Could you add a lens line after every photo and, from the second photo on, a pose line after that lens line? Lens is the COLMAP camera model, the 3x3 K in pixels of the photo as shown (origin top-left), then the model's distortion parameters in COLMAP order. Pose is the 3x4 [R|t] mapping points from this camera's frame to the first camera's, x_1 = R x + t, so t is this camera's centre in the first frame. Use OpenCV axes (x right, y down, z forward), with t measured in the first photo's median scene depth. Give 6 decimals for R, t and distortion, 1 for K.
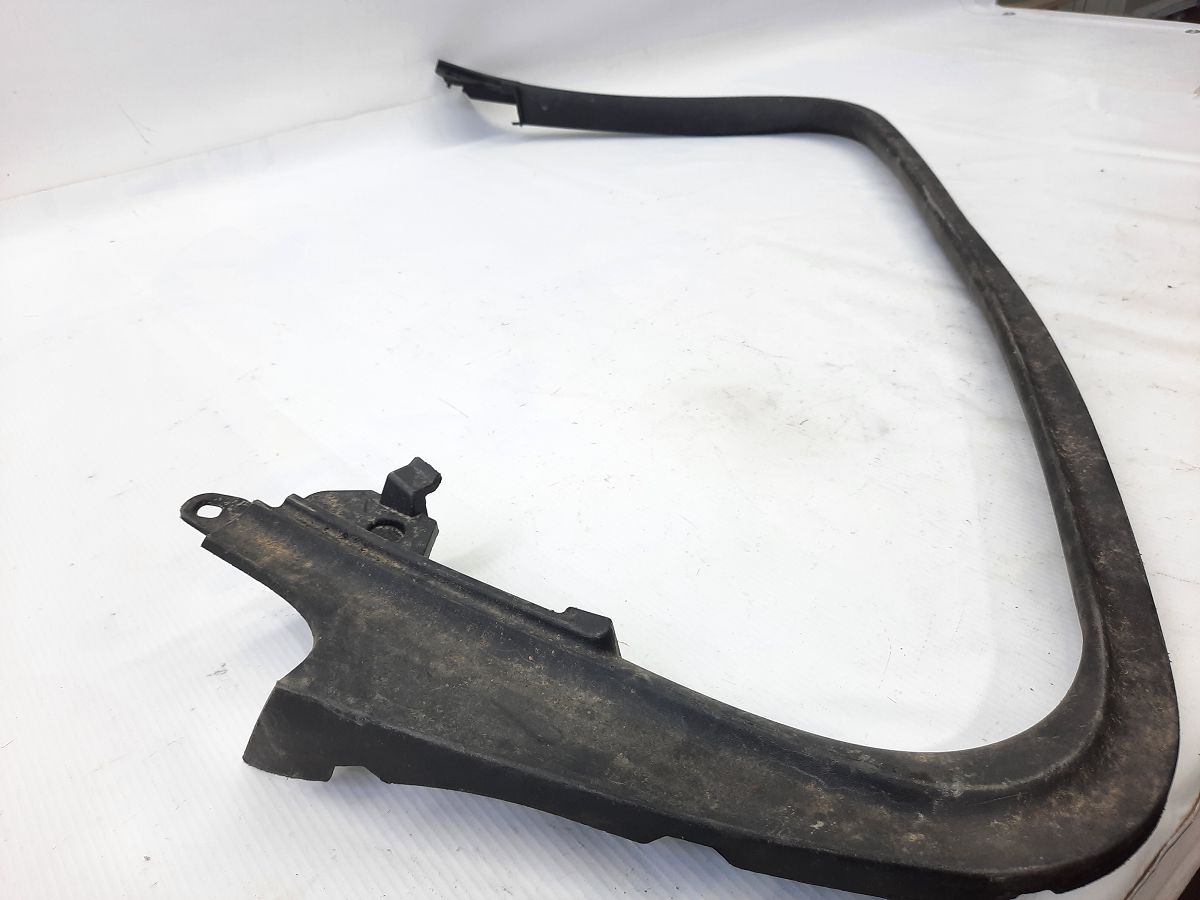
lens RADIAL K [[907.1, 0, 600.0], [0, 907.1, 450.0], [0, 0, 1]] dist [0.053962, -0.084348]
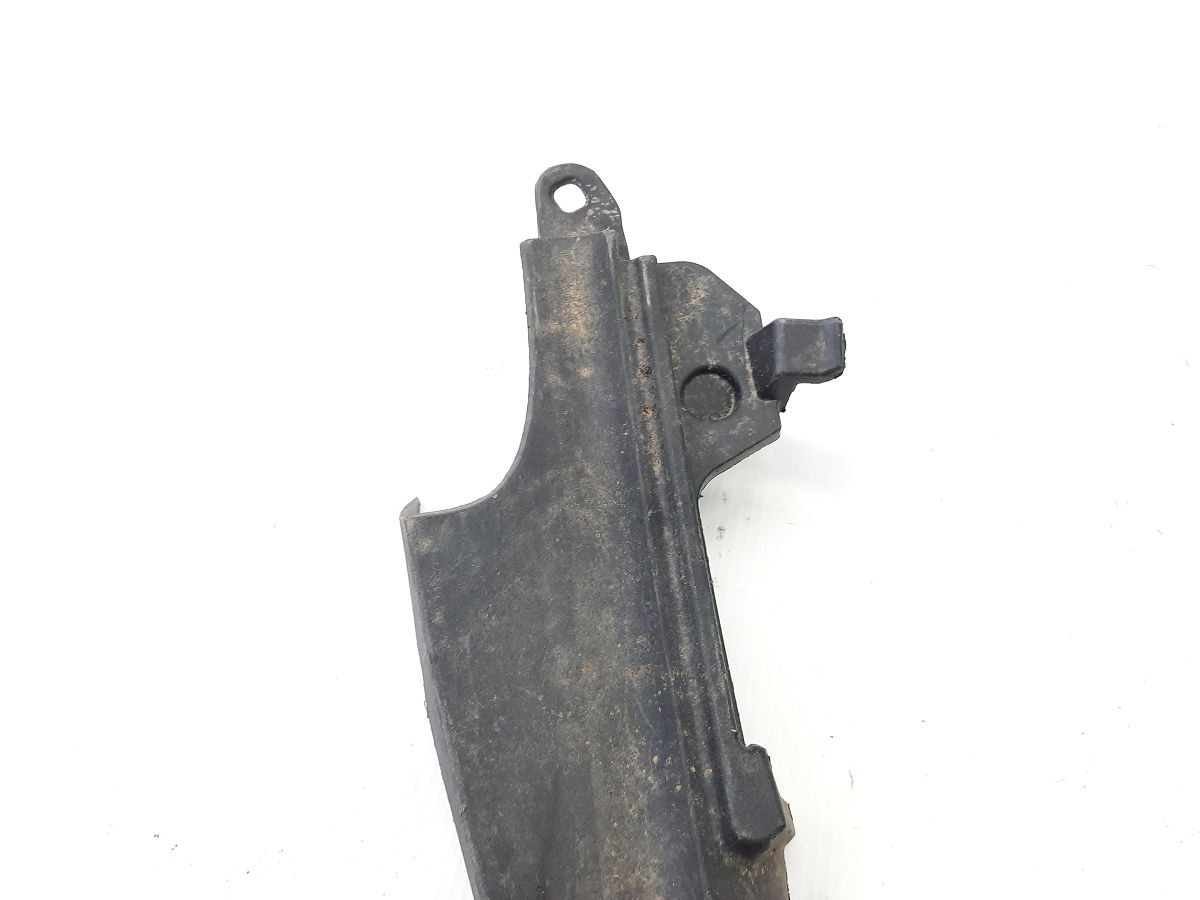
lens RADIAL K [[907.1, 0, 600.0], [0, 907.1, 450.0], [0, 0, 1]] dist [0.053962, -0.084348]
pose [[0.614510, 0.718289, -0.326247, -0.043229], [-0.442172, 0.656074, 0.611597, -0.280437], [0.653346, -0.231575, 0.720772, 0.510727]]
